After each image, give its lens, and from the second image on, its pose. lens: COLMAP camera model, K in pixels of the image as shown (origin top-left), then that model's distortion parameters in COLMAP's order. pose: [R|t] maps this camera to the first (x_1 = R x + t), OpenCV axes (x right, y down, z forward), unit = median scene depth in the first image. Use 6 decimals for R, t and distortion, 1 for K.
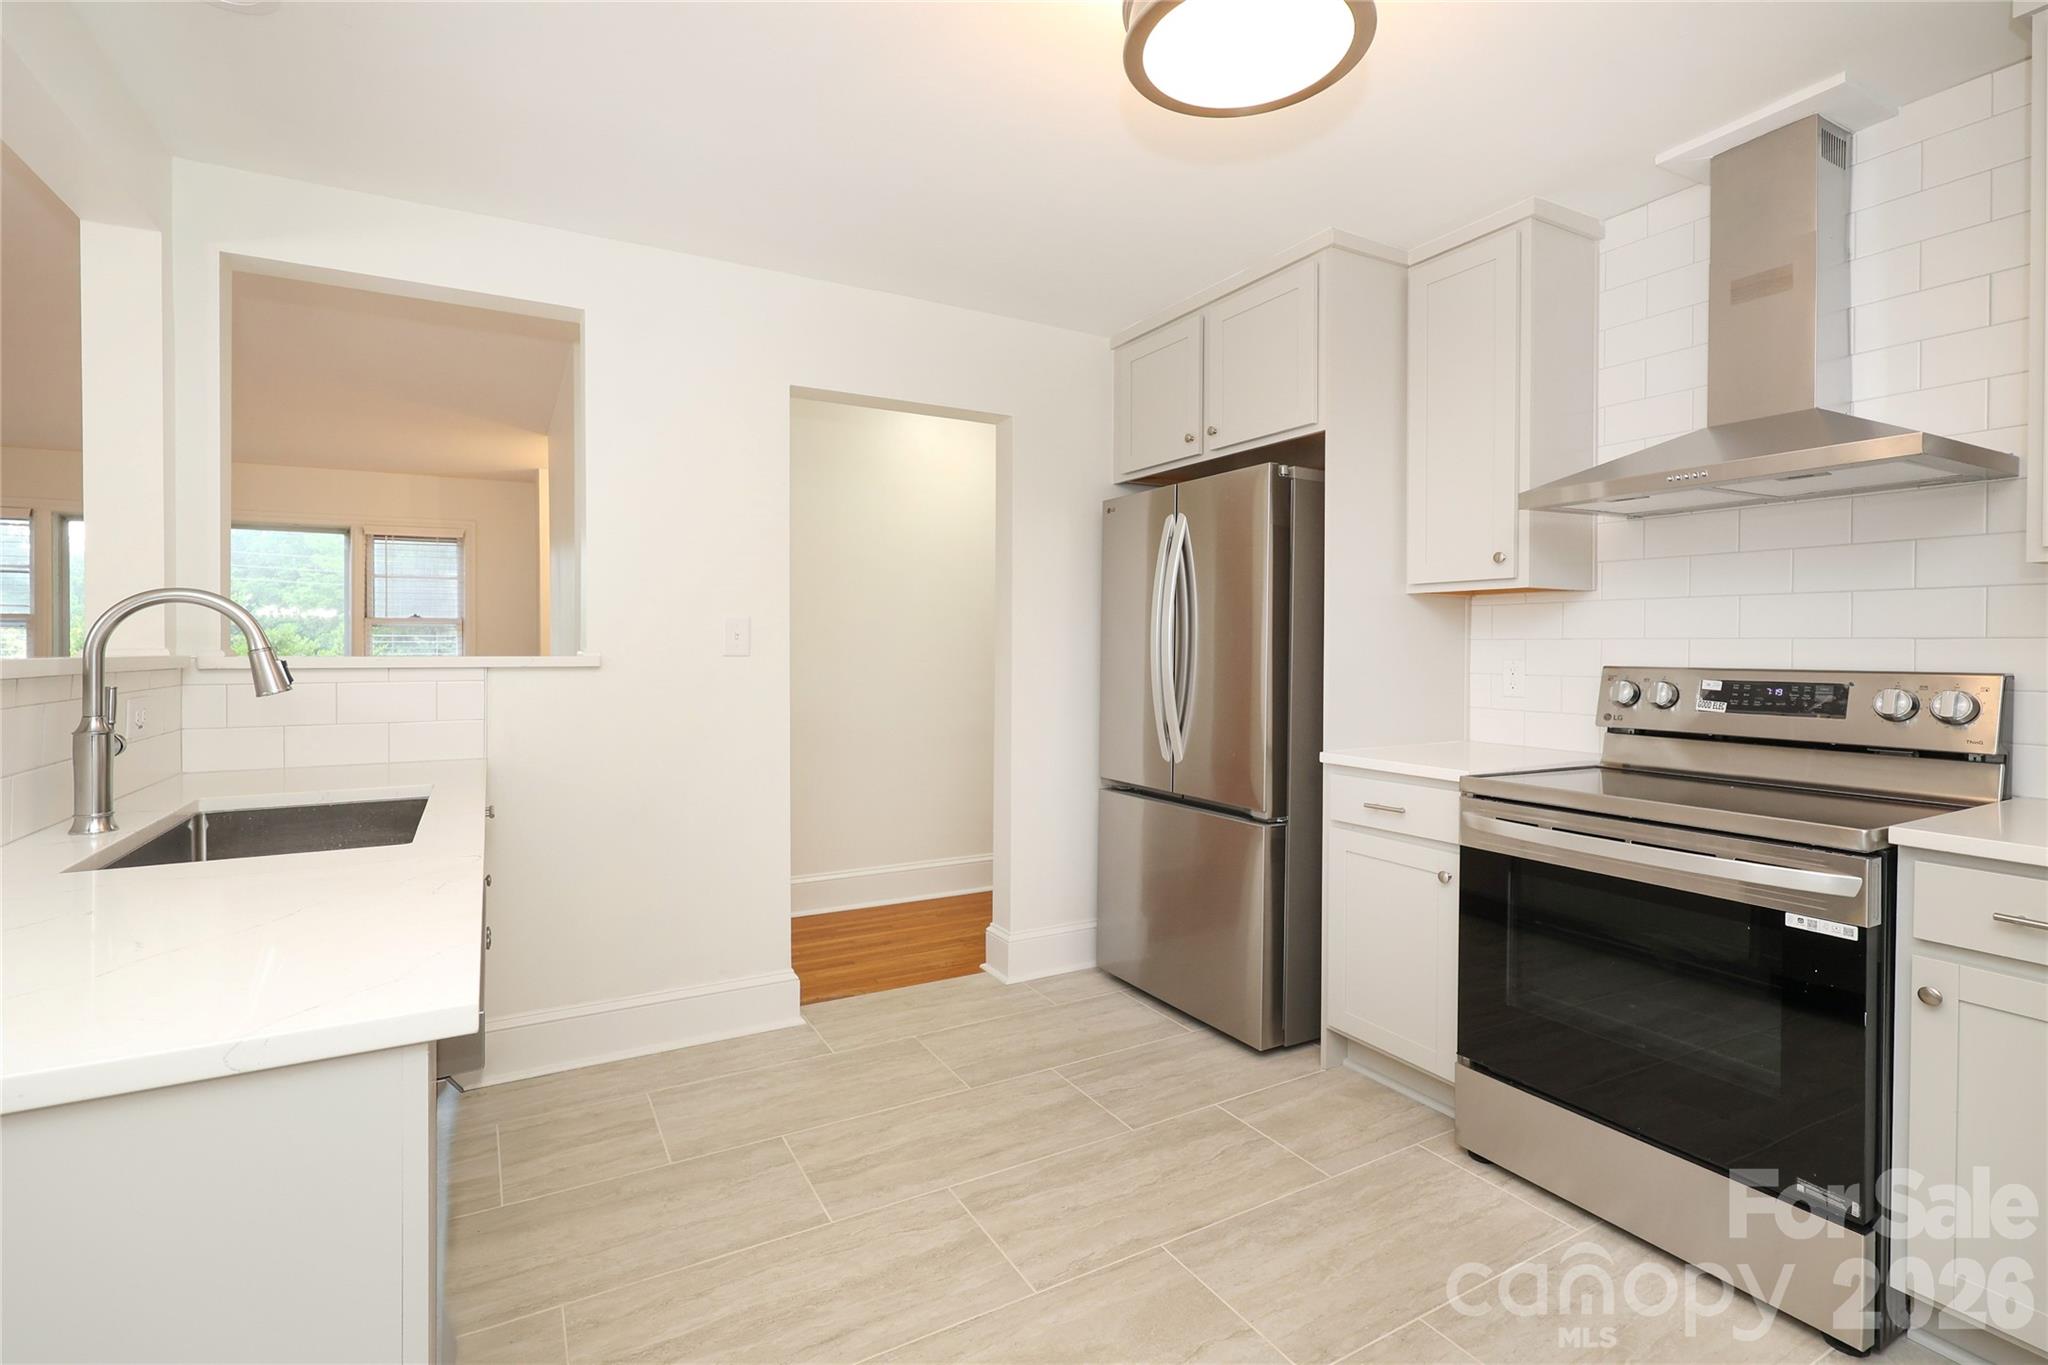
lens RADIAL K [[931.7, 0, 1033.1], [0, 931.7, 657.8], [0, 0, 1]] dist [-0.007936, 0.000185]
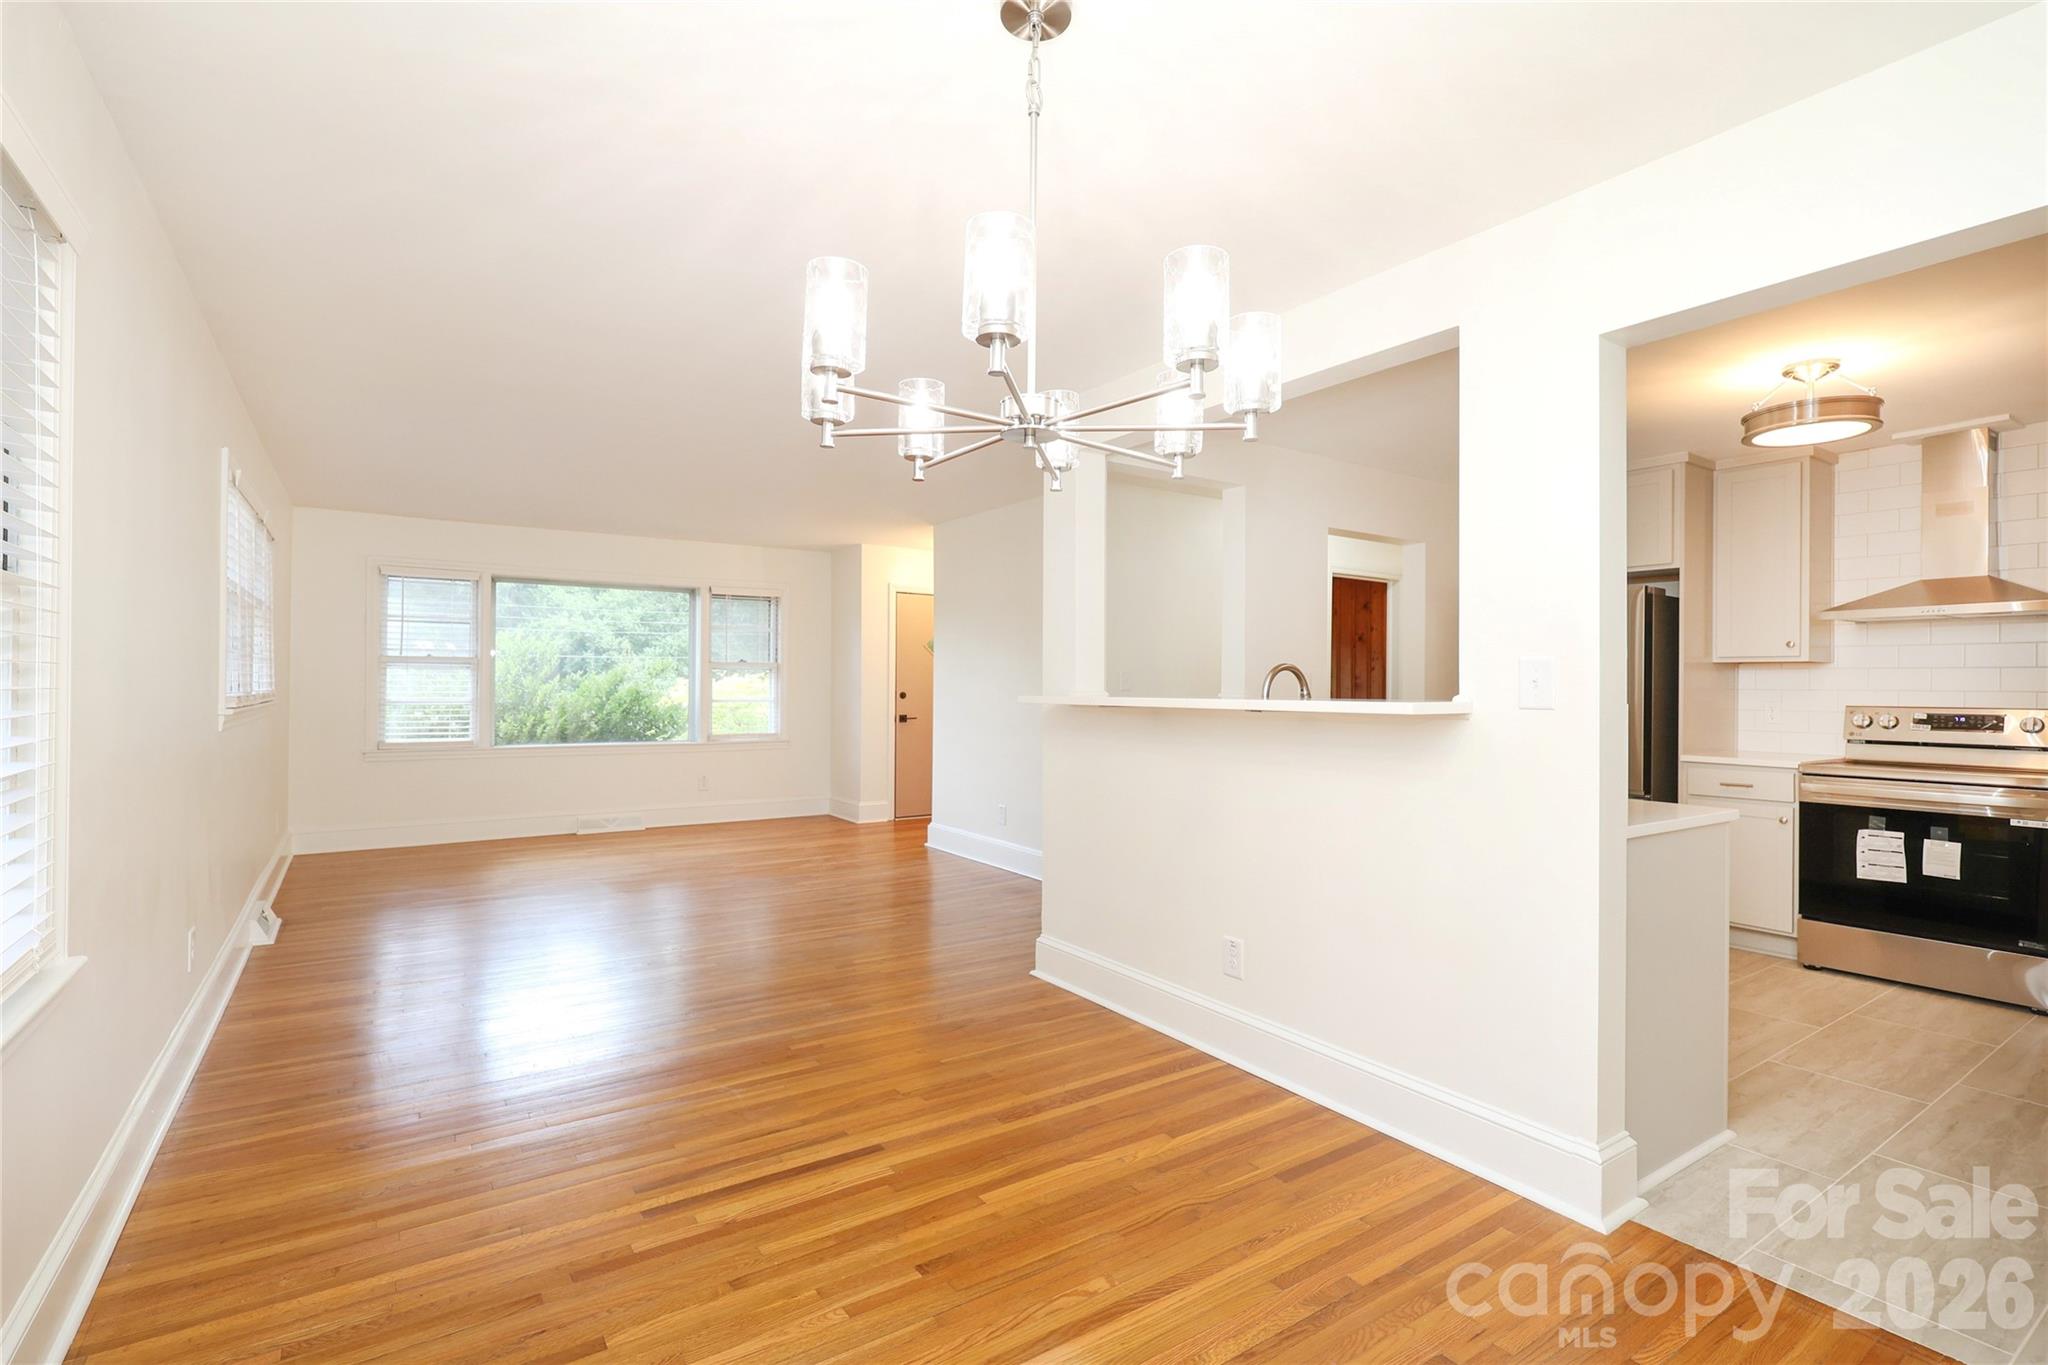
lens RADIAL K [[912.0, 0, 1031.6], [0, 912.0, 679.7], [0, 0, 1]] dist [0.002677, 0.000367]
pose [[0.997966, 0.005731, 0.063493, -1.207652], [-0.004627, 0.999836, -0.017518, -0.002552], [-0.063583, 0.017188, 0.997829, -0.748372]]
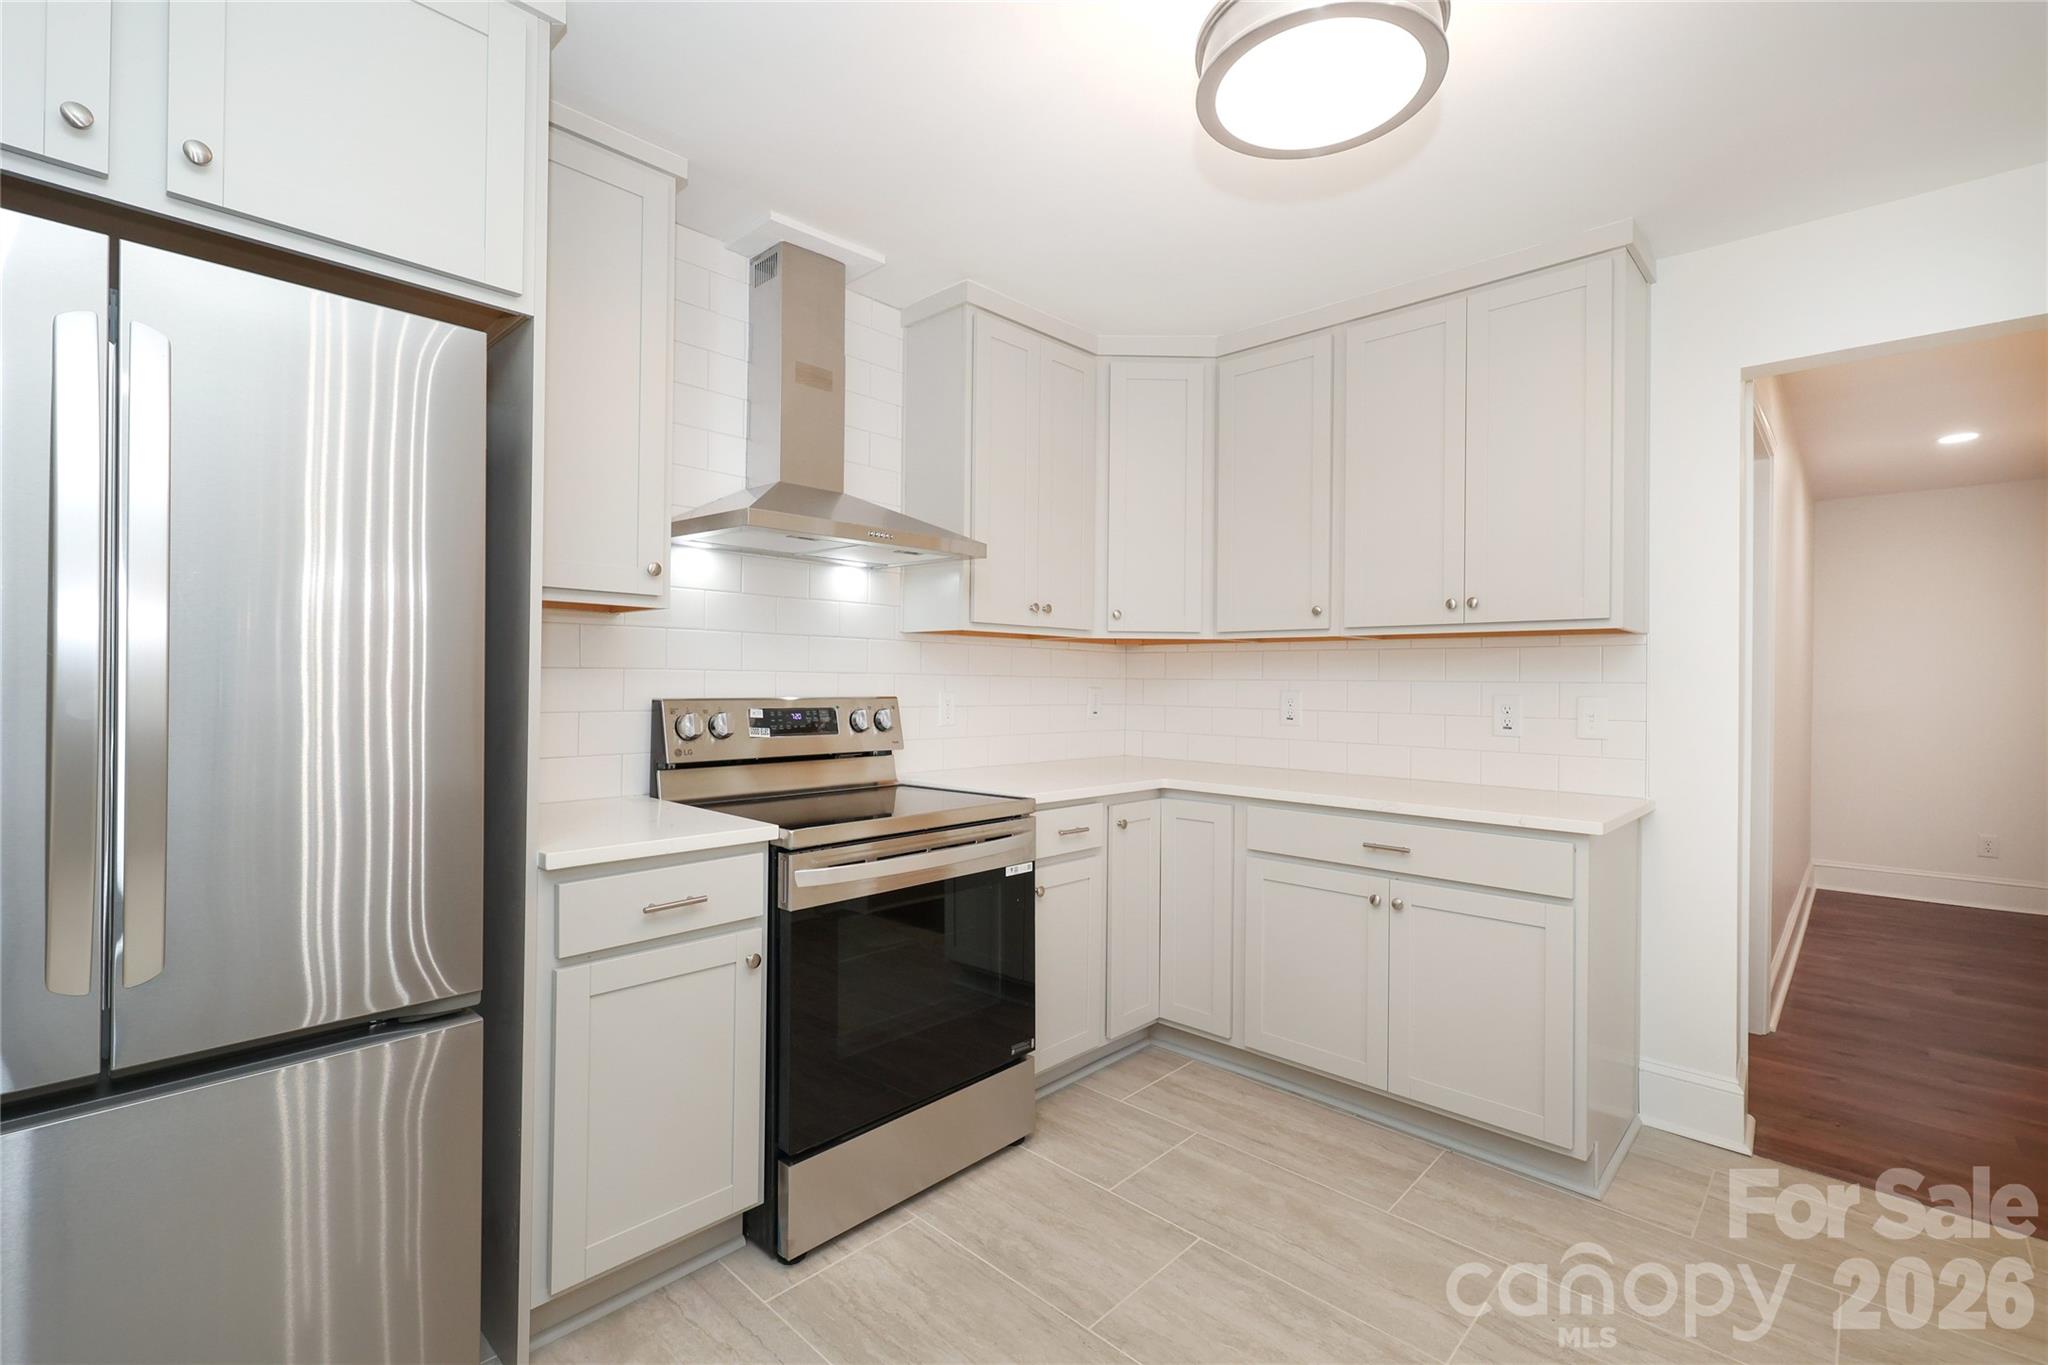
lens RADIAL K [[941.0, 0, 1003.6], [0, 941.0, 677.7], [0, 0, 1]] dist [0.000627, -0.000045]
pose [[-0.269822, -0.003730, 0.962903, -0.435608], [0.001011, 0.999991, 0.004157, -0.017680], [-0.962910, 0.002095, -0.269816, 1.047943]]
